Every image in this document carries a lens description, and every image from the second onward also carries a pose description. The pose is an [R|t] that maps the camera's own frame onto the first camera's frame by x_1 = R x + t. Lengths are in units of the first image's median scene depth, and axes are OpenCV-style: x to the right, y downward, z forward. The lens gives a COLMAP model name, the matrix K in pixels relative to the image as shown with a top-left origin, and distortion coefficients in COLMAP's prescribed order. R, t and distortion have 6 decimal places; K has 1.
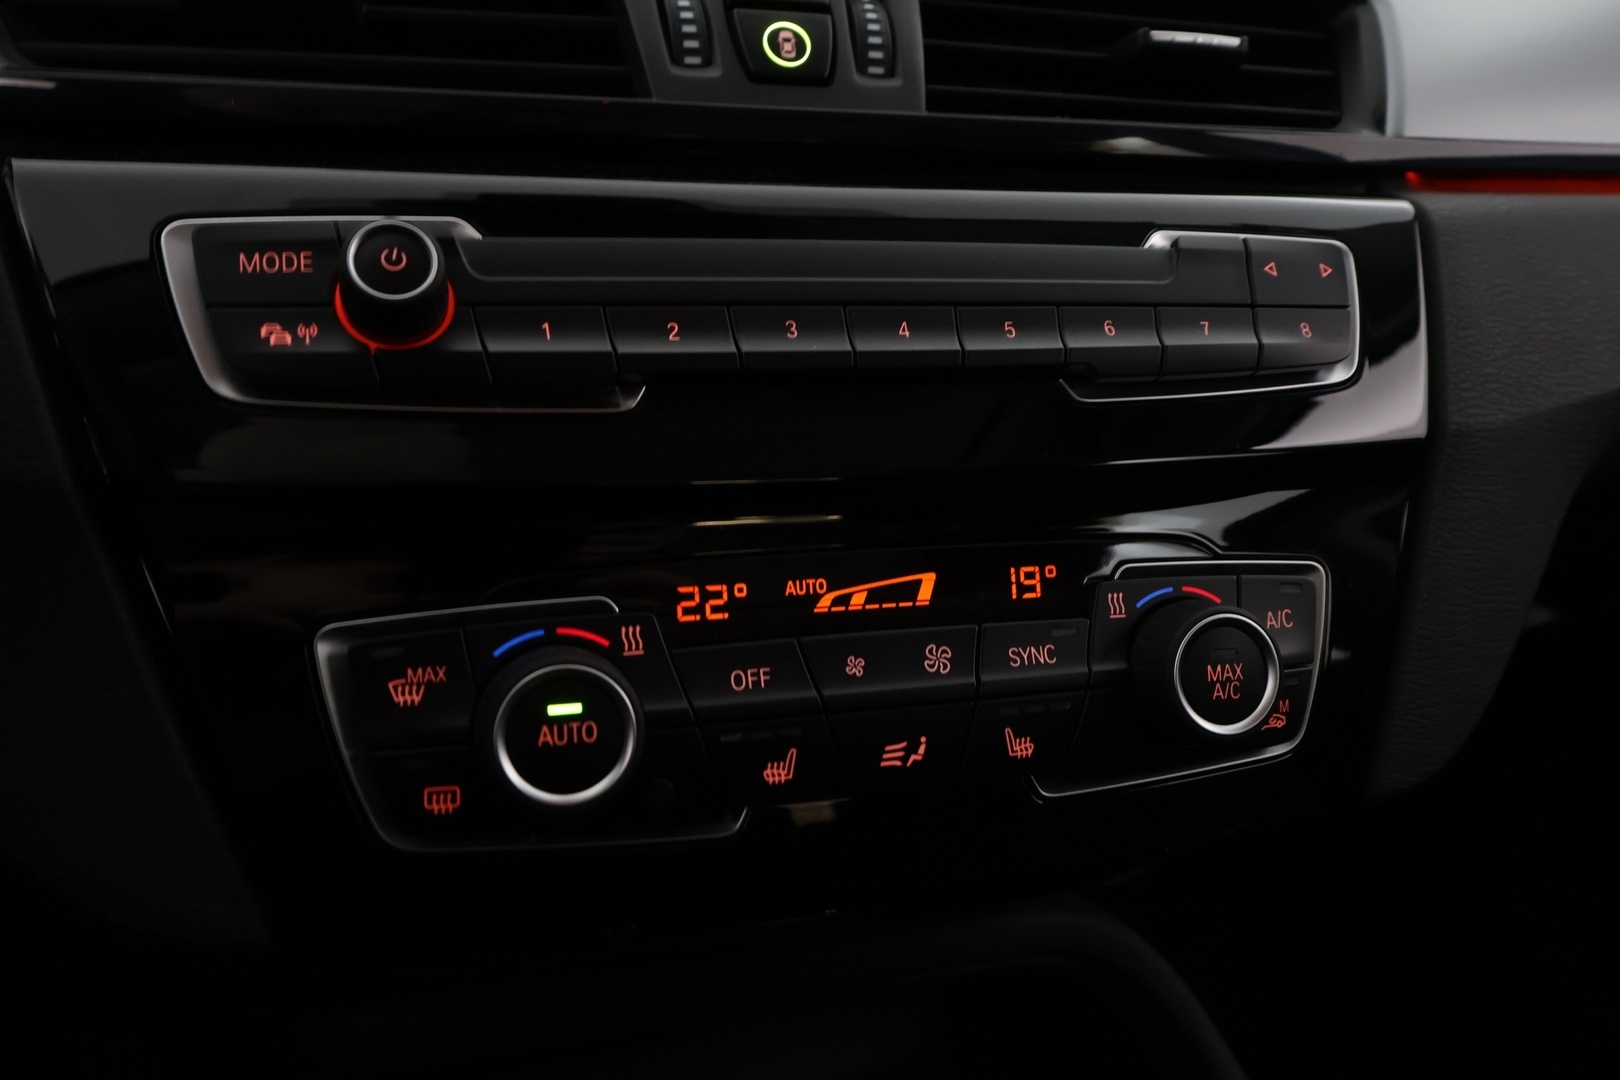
lens RADIAL K [[1375.4, 0, 811.6], [0, 1375.4, 535.5], [0, 0, 1]] dist [0.002052, 0.004549]
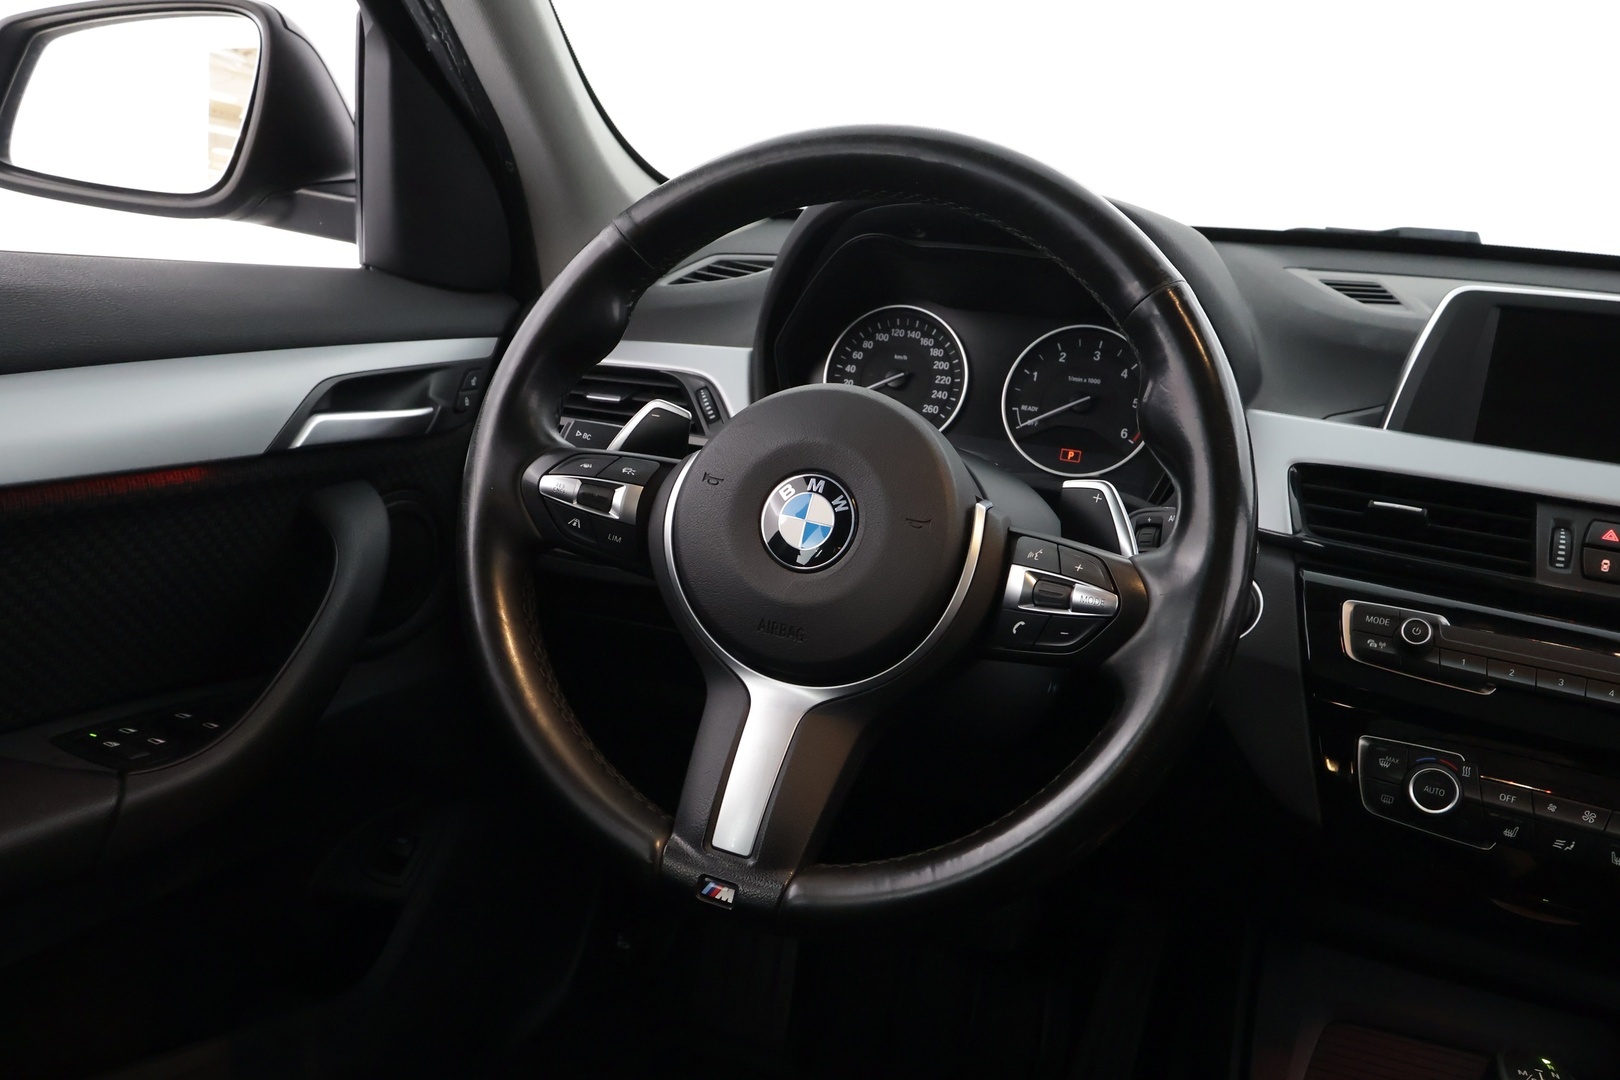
lens RADIAL K [[1375.4, 0, 815.6], [0, 1375.4, 530.6], [0, 0, 1]] dist [0.002052, 0.004549]
pose [[0.758094, 0.191305, -0.623455, 0.559663], [-0.279396, 0.959100, -0.045438, 0.107230], [0.589264, 0.208637, 0.780537, -2.256581]]
